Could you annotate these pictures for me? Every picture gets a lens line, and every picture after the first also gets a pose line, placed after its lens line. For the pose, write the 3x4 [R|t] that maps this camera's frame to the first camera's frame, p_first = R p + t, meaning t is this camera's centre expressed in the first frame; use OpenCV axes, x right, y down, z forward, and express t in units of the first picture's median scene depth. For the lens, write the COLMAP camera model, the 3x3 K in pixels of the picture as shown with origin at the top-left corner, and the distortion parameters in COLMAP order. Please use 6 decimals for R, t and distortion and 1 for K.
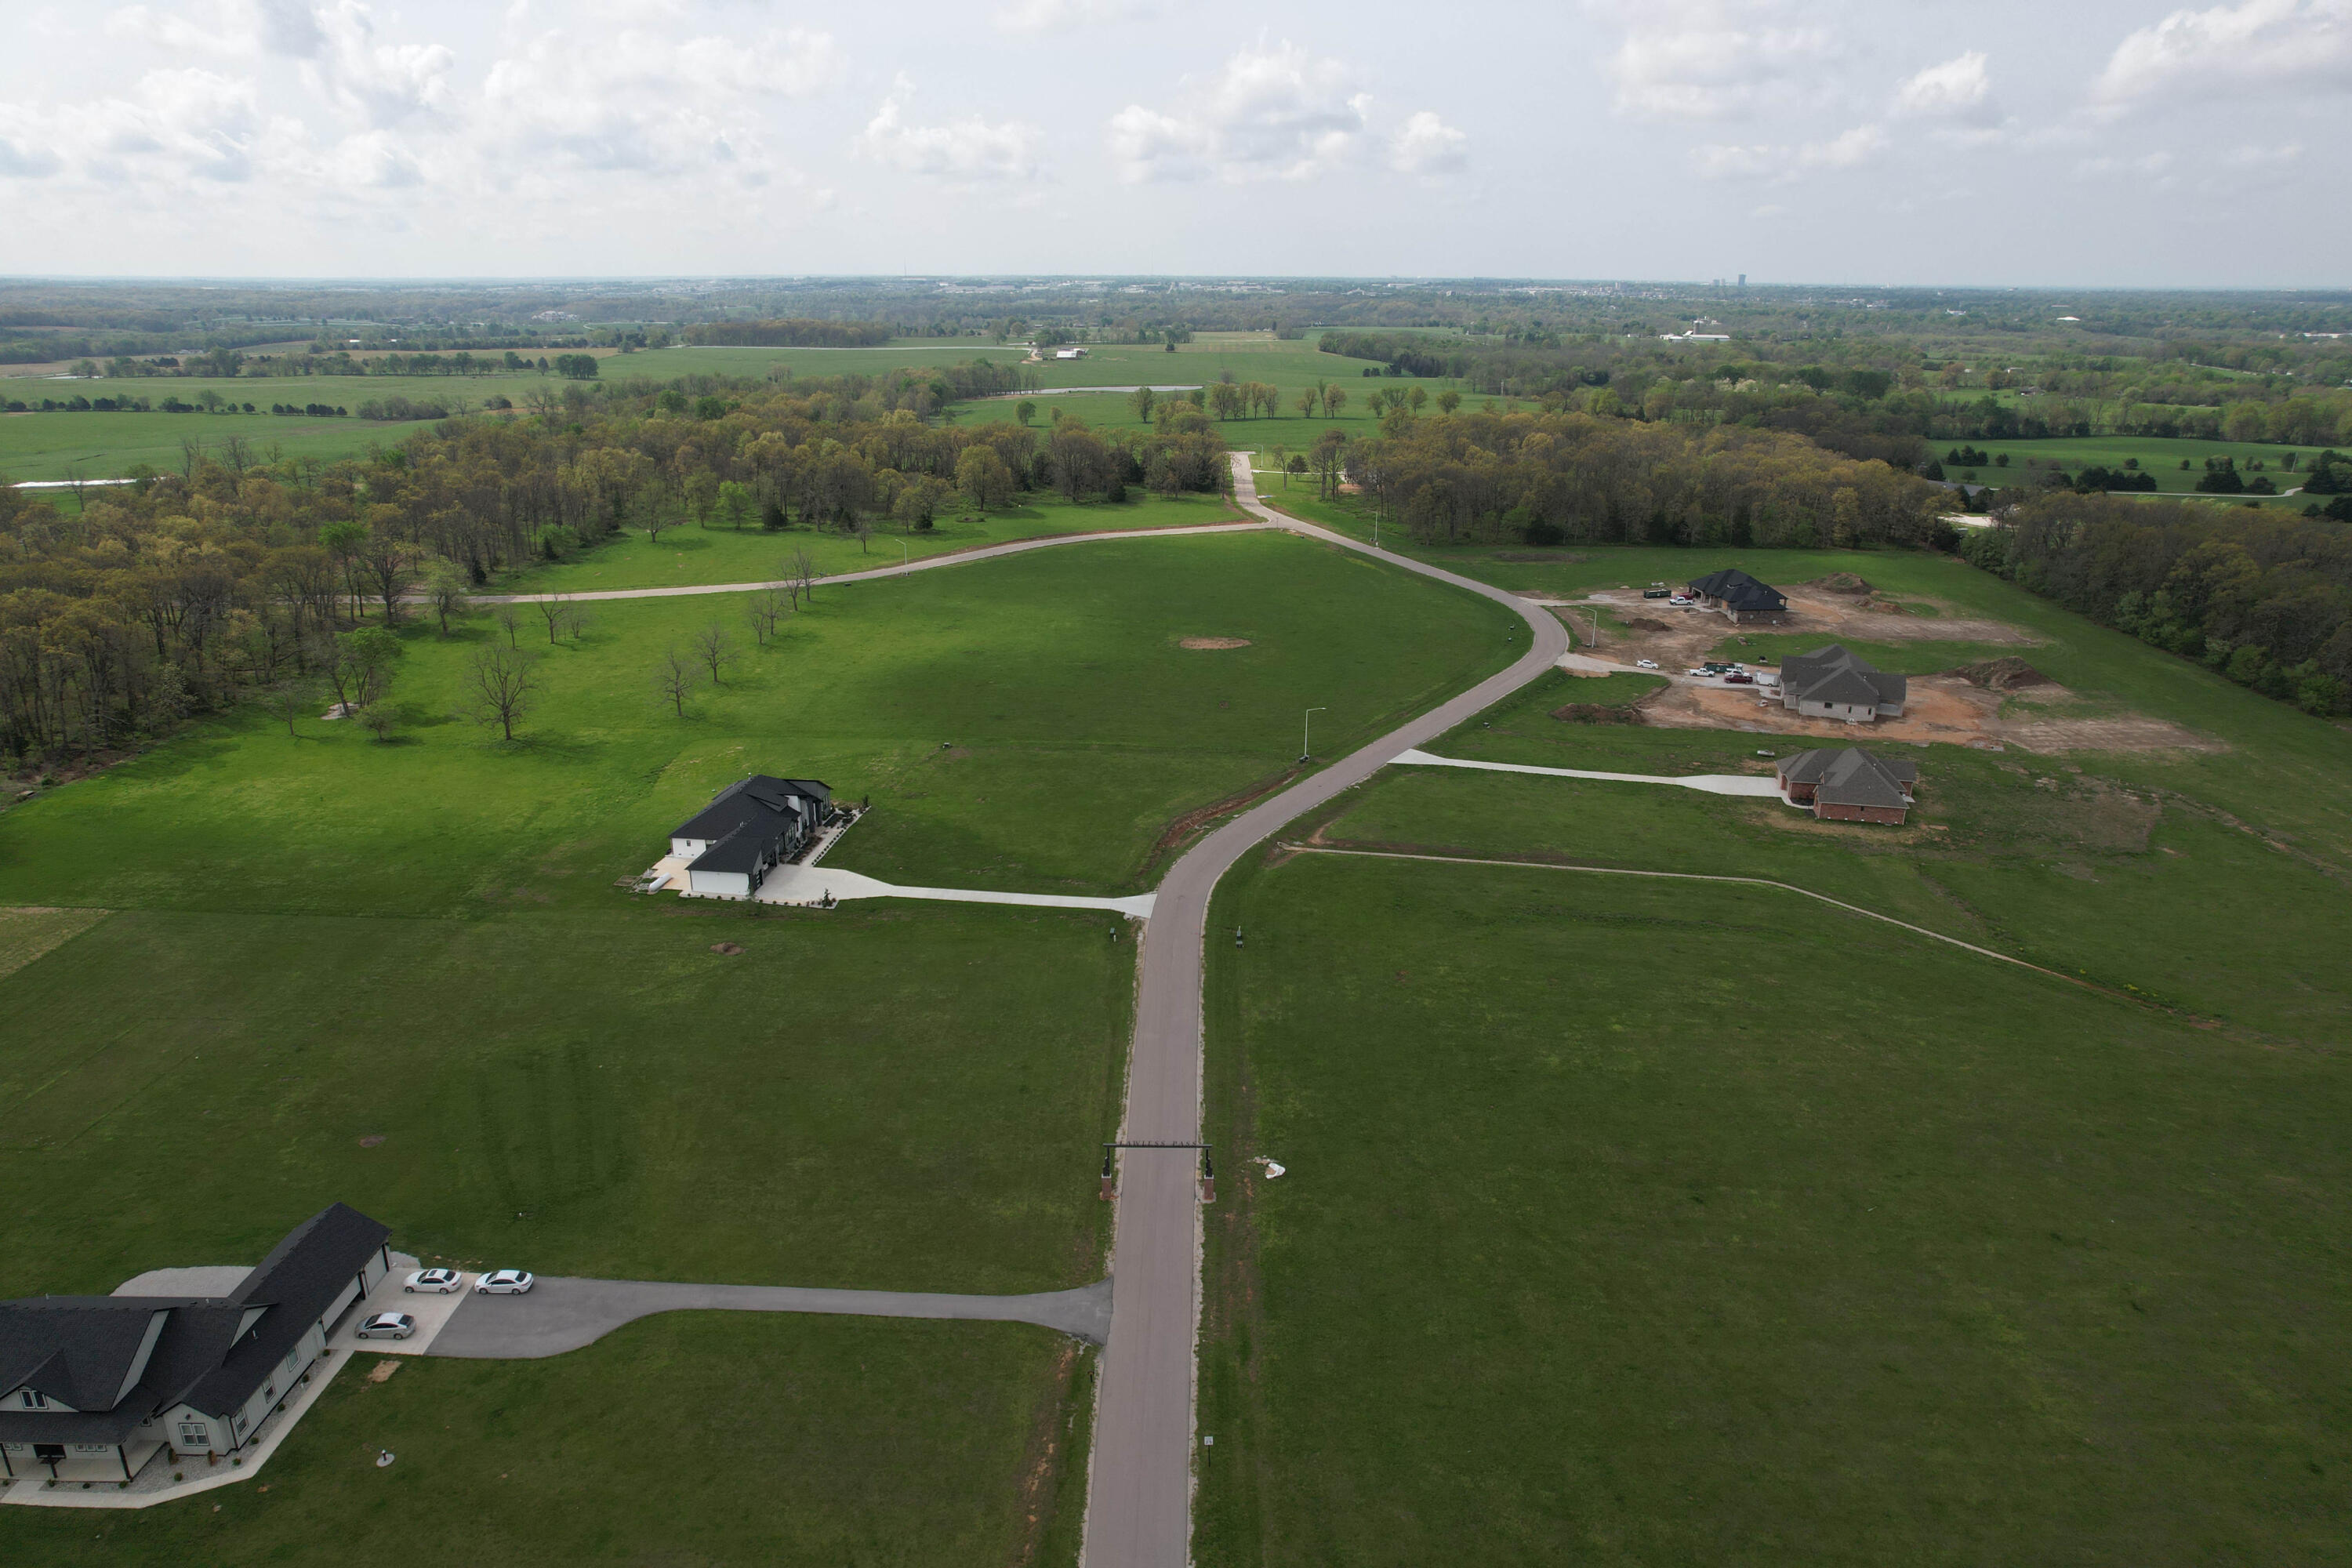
lens RADIAL K [[1508.6, 0, 1183.1], [0, 1508.6, 788.4], [0, 0, 1]] dist [-0.072551, 0.061098]
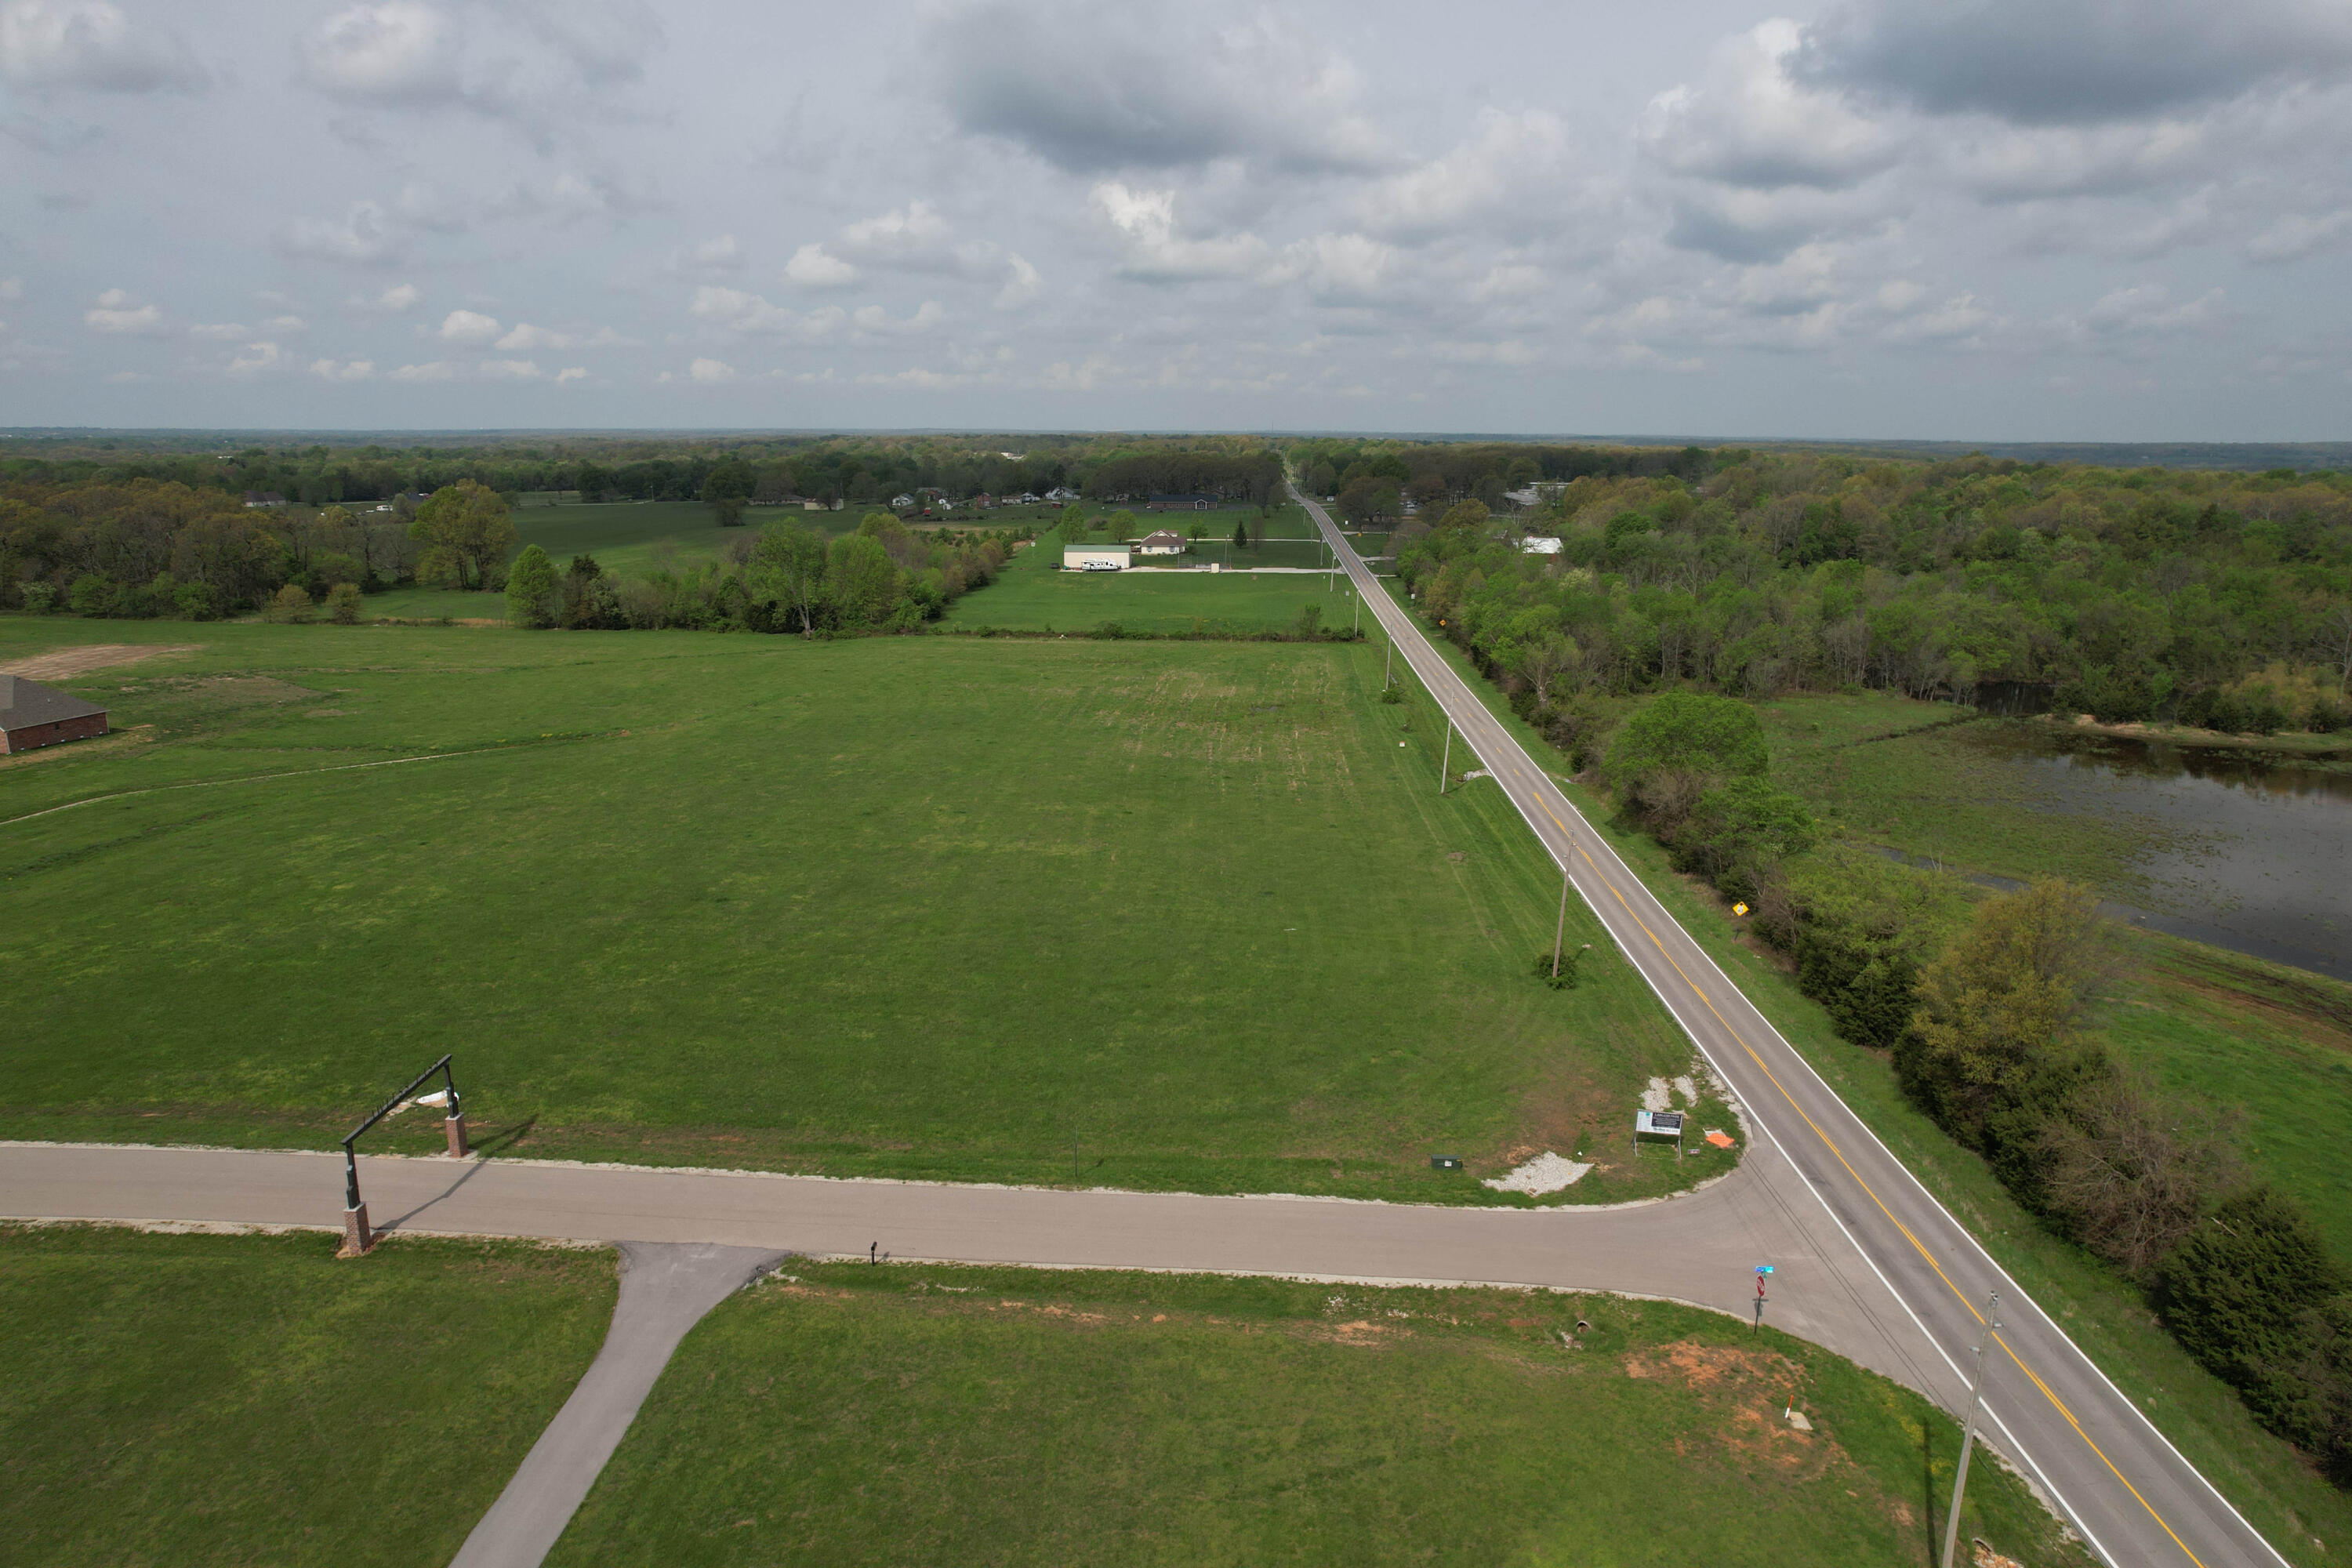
lens RADIAL K [[1508.6, 0, 1187.2], [0, 1508.6, 797.8], [0, 0, 1]] dist [-0.072551, 0.061098]
pose [[0.007733, -0.240756, 0.970555, -0.259811], [0.323074, 0.919133, 0.225426, 0.056743], [-0.946342, 0.311818, 0.084890, 0.335745]]
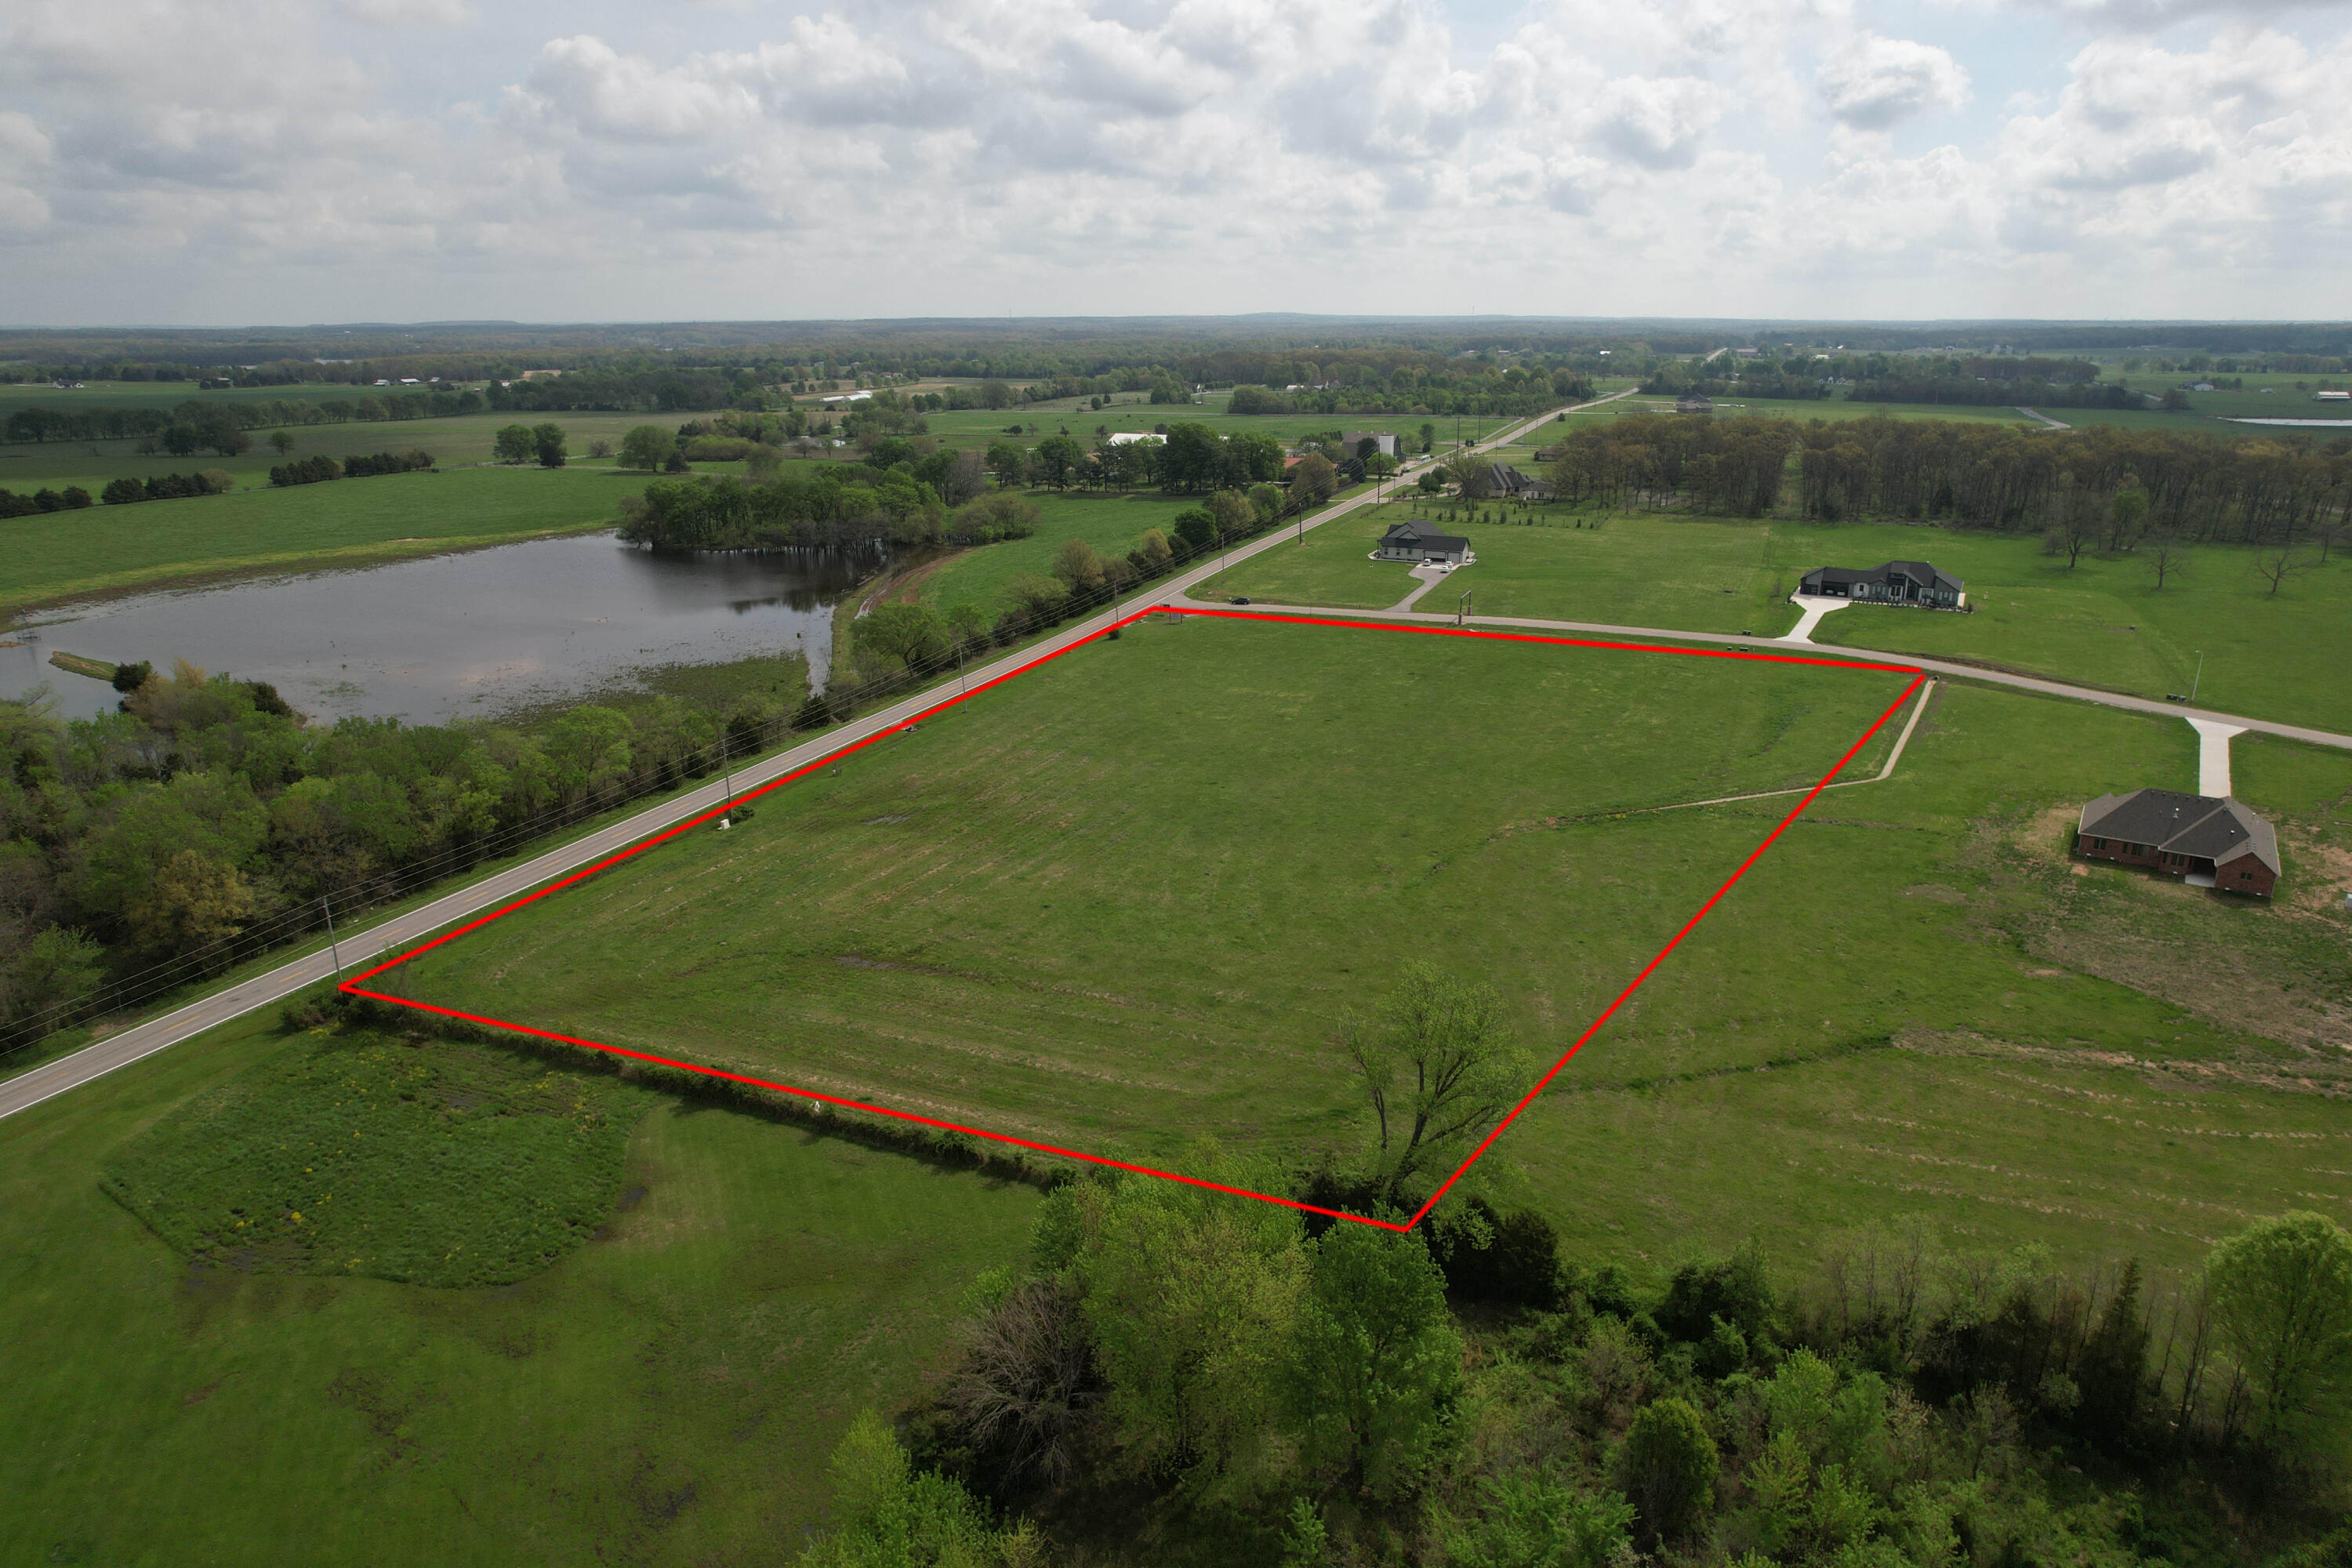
lens RADIAL K [[1508.6, 0, 1187.3], [0, 1508.6, 791.1], [0, 0, 1]] dist [-0.072551, 0.061098]
pose [[-0.367032, 0.278205, -0.887631, 1.169801], [-0.305832, 0.865090, 0.397600, -0.149970], [0.878496, 0.417398, -0.232432, 0.656753]]
